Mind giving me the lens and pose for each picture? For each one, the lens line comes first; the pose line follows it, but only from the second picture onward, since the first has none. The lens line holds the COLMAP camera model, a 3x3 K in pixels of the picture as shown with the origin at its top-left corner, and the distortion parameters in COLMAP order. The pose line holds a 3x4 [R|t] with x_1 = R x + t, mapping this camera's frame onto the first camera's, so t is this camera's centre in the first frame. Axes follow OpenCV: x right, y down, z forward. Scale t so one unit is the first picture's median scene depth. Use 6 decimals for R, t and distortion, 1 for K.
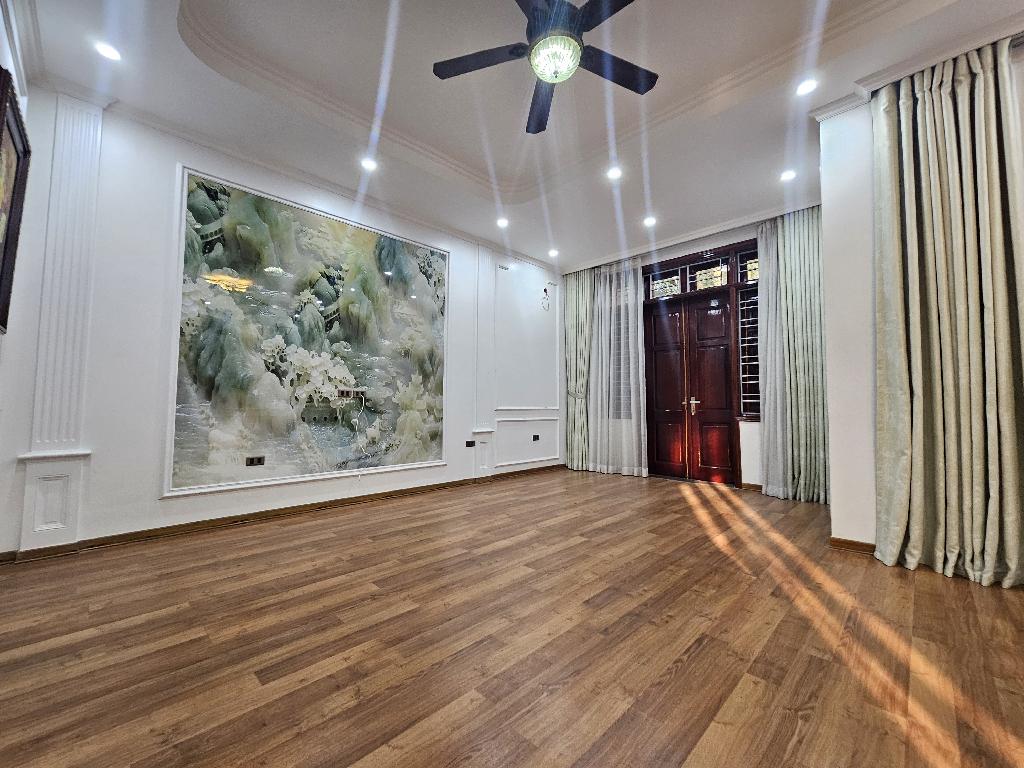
lens RADIAL K [[415.4, 0, 511.1], [0, 415.4, 384.2], [0, 0, 1]] dist [-0.006095, 0.000687]
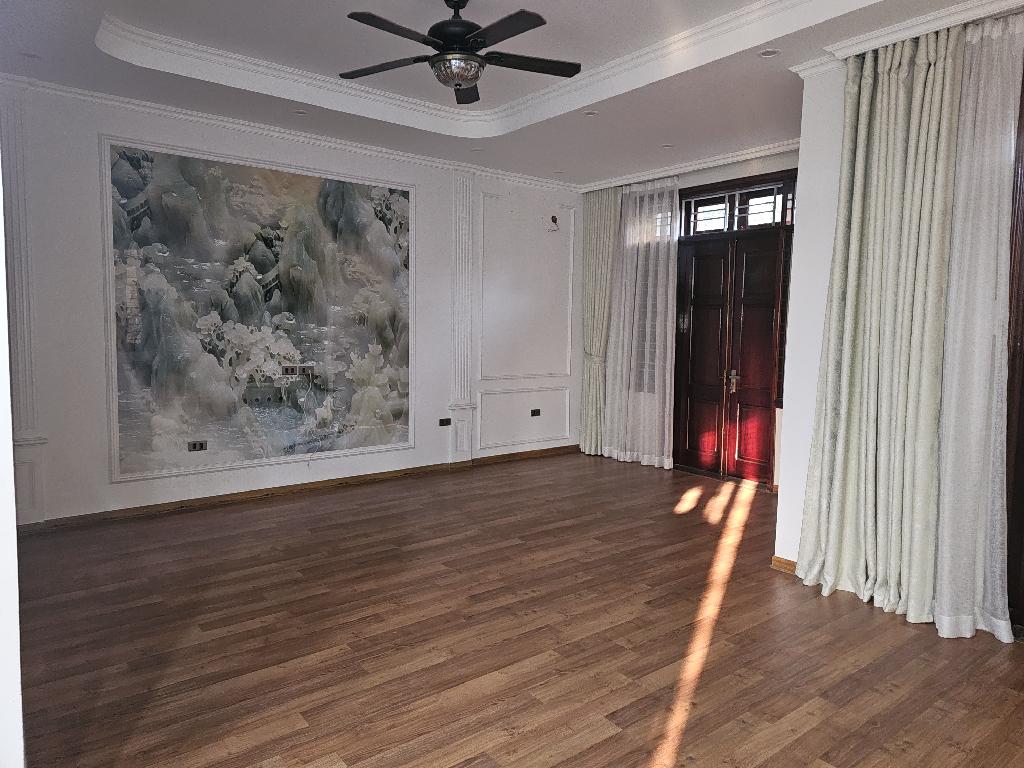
lens RADIAL K [[677.2, 0, 516.8], [0, 677.2, 379.8], [0, 0, 1]] dist [0.027698, -0.016470]
pose [[0.992115, 0.023439, -0.123121, 0.324609], [-0.005906, 0.990009, 0.140879, -0.205278], [0.125193, -0.139041, 0.982341, -0.461239]]
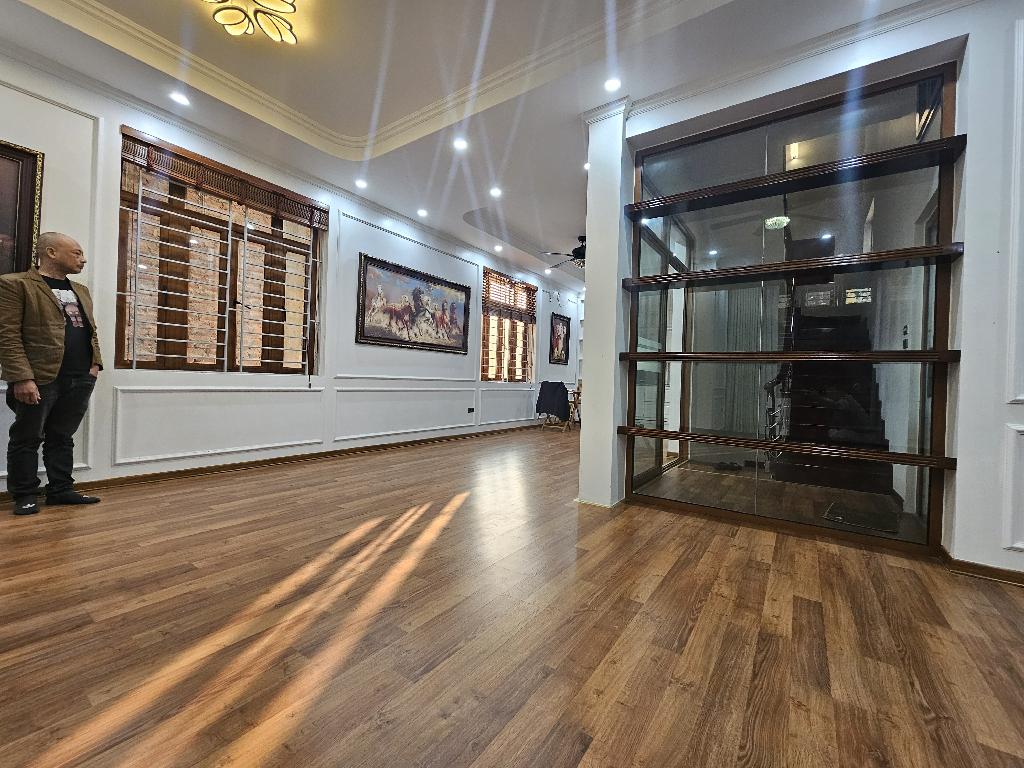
lens RADIAL K [[415.4, 0, 514.2], [0, 415.4, 379.6], [0, 0, 1]] dist [-0.006095, 0.000687]
pose [[-0.981852, -0.035729, -0.186254, 0.242421], [-0.026028, 0.998187, -0.054270, 0.059786], [0.187856, -0.048438, -0.981002, 0.955586]]
